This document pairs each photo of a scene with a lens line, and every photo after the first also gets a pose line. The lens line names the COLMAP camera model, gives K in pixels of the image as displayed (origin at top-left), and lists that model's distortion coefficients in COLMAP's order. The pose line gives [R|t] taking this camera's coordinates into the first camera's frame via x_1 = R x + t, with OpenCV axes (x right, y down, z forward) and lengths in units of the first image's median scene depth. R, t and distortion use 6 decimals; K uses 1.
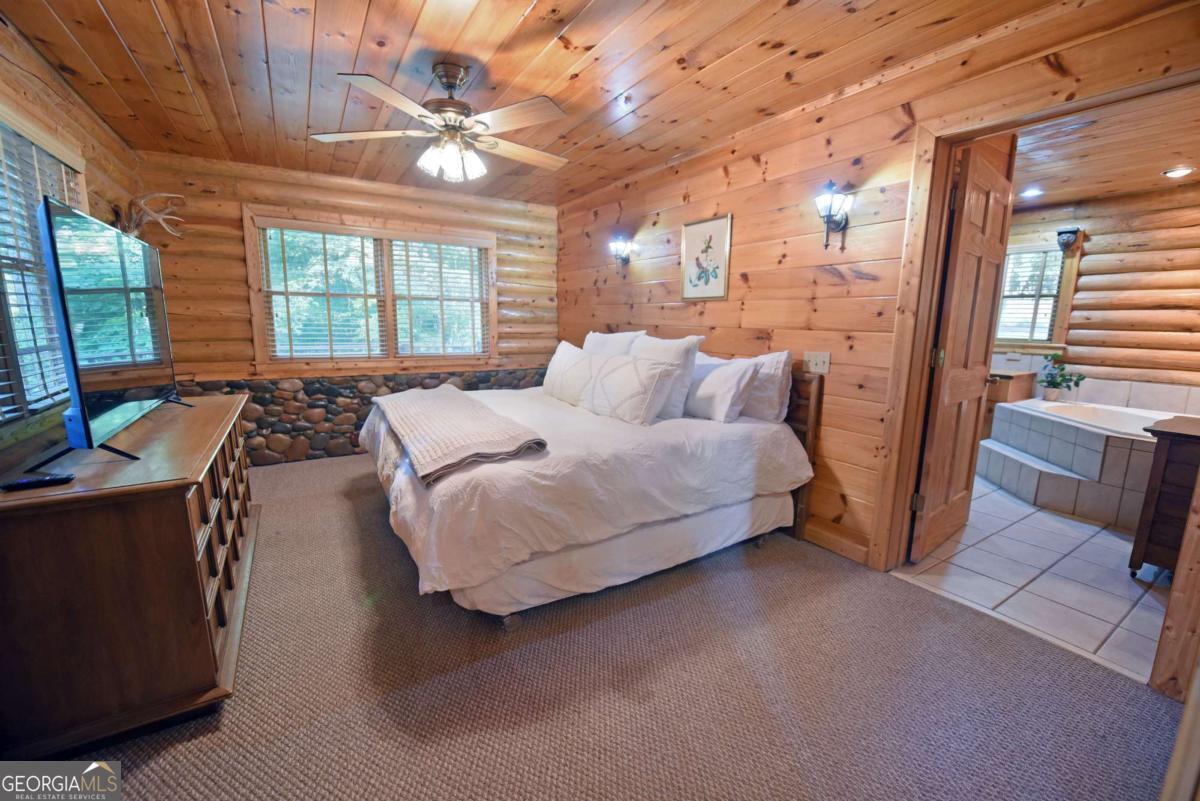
lens RADIAL K [[479.8, 0, 597.8], [0, 479.8, 400.3], [0, 0, 1]] dist [-0.012360, -0.001671]
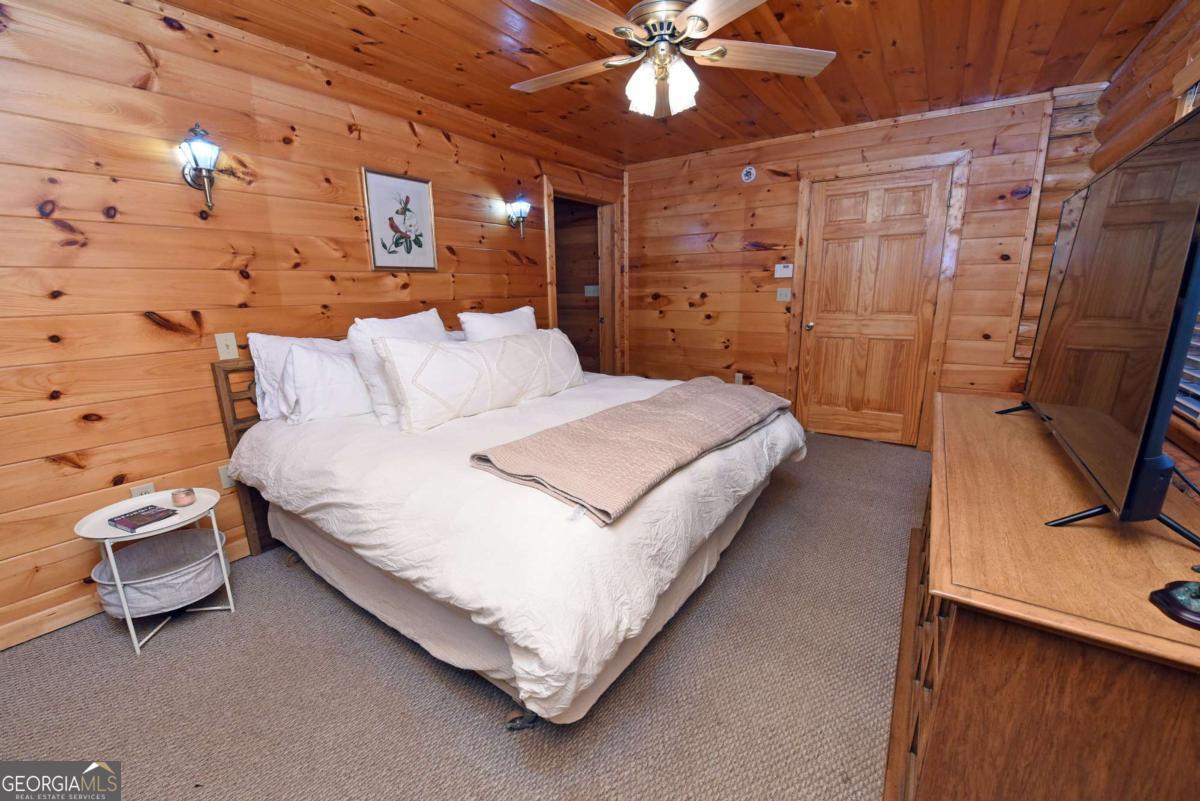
lens RADIAL K [[479.8, 0, 601.2], [0, 479.8, 399.5], [0, 0, 1]] dist [-0.012360, -0.001671]
pose [[-0.392176, -0.228881, 0.890961, -0.807666], [0.150962, 0.939407, 0.307775, -0.220404], [-0.907419, 0.255203, -0.333860, 1.117130]]
